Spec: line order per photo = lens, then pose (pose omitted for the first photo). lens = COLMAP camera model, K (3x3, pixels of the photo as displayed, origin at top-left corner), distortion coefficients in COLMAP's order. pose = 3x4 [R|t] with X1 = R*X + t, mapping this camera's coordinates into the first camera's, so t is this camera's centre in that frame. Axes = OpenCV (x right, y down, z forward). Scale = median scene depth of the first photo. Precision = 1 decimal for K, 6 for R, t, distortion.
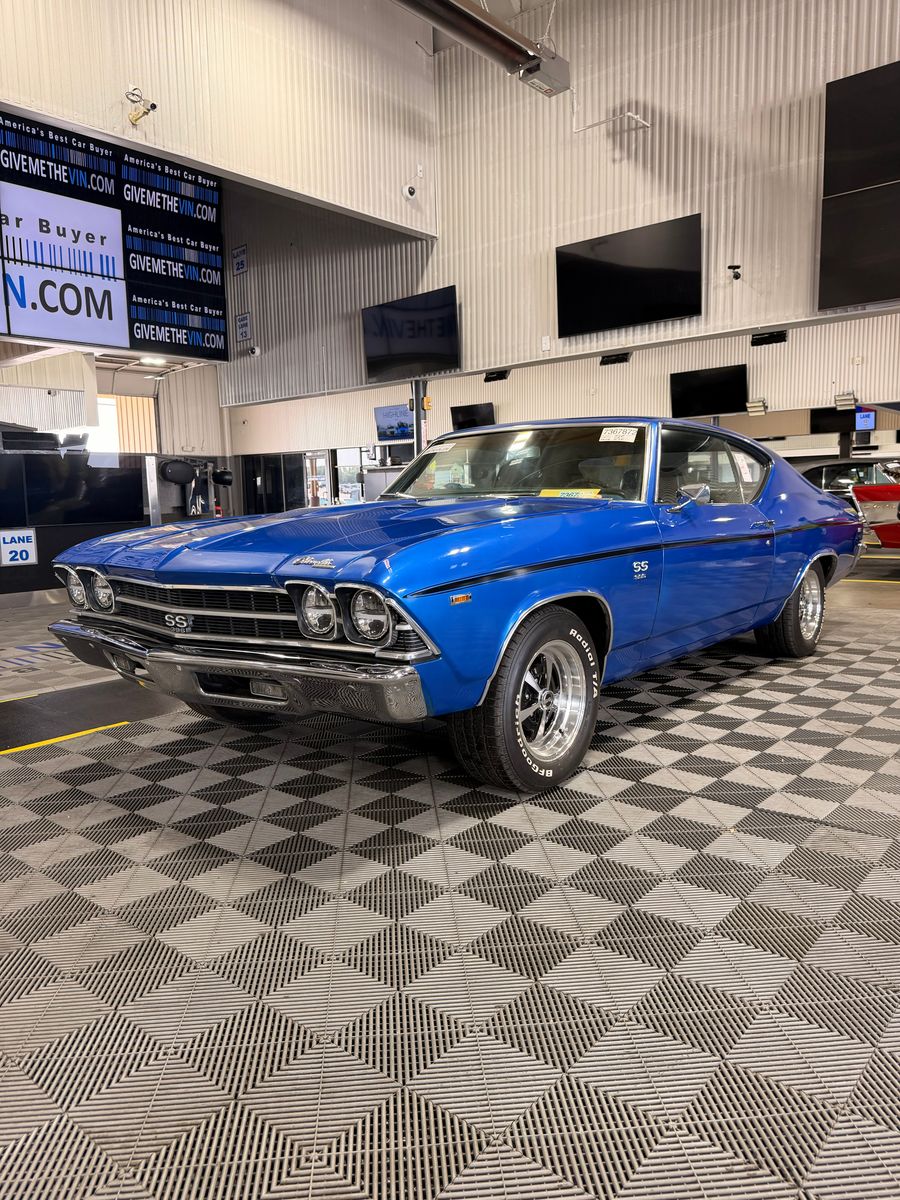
lens RADIAL K [[860.6, 0, 450.0], [0, 860.6, 600.0], [0, 0, 1]] dist [0.003058, -0.010512]
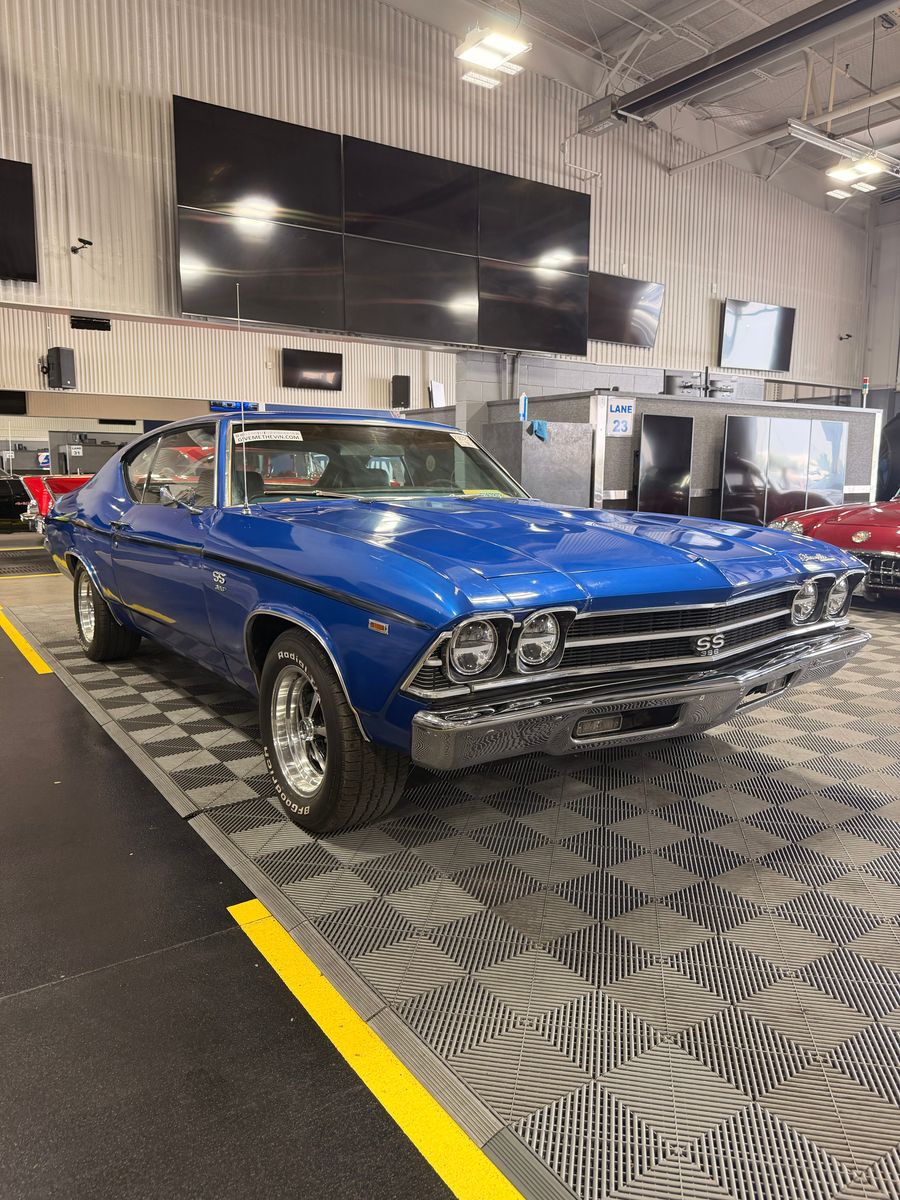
lens RADIAL K [[804.8, 0, 479.9], [0, 804.8, 611.3], [0, 0, 1]] dist [0.009311, -0.024707]
pose [[0.258311, -0.138185, 0.956128, -0.406167], [0.099162, 0.988282, 0.116042, -0.045492], [-0.960959, 0.064837, 0.268987, 0.346595]]
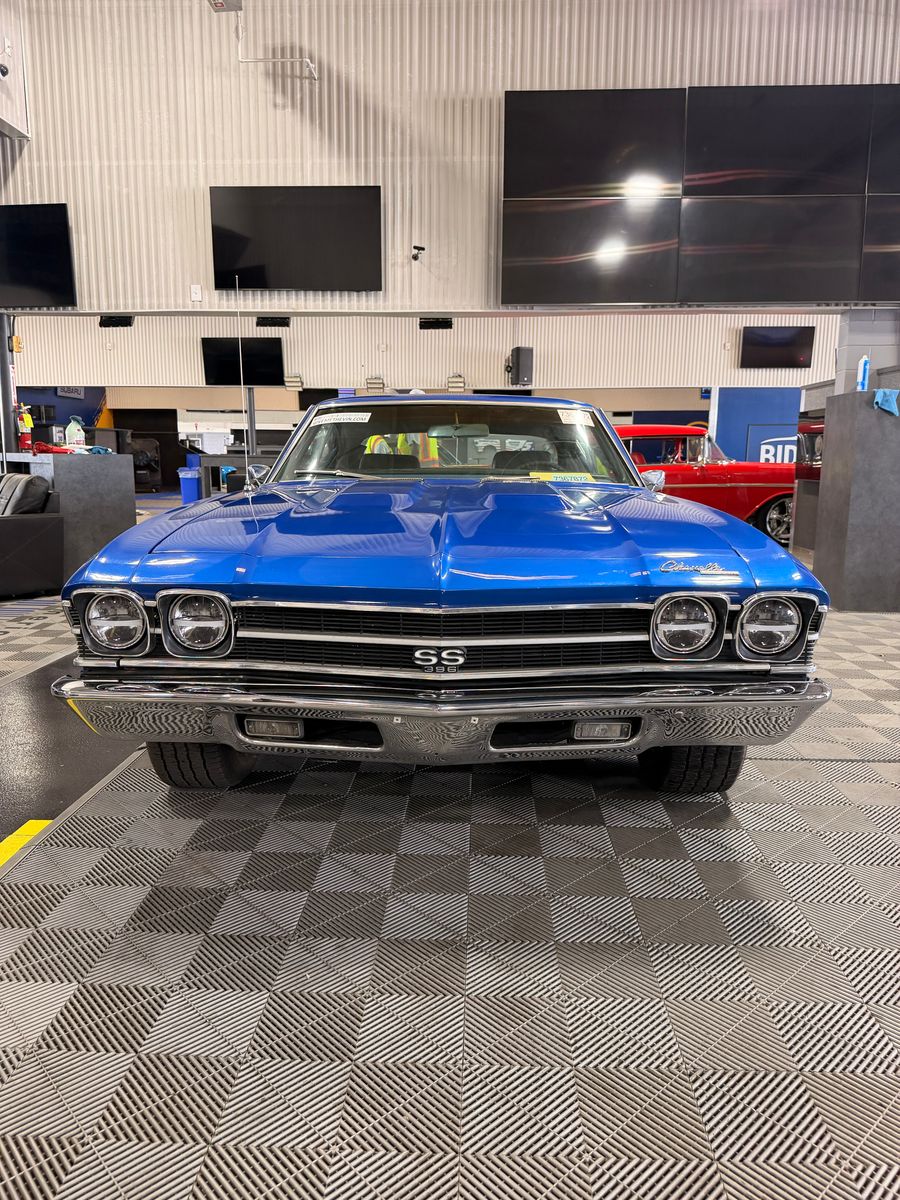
lens RADIAL K [[867.0, 0, 485.9], [0, 867.0, 594.9], [0, 0, 1]] dist [0.003527, -0.012484]
pose [[0.783827, -0.067055, 0.617348, -0.240895], [0.050827, 0.997745, 0.043840, -0.018835], [-0.618896, -0.002985, 0.785468, 0.135180]]
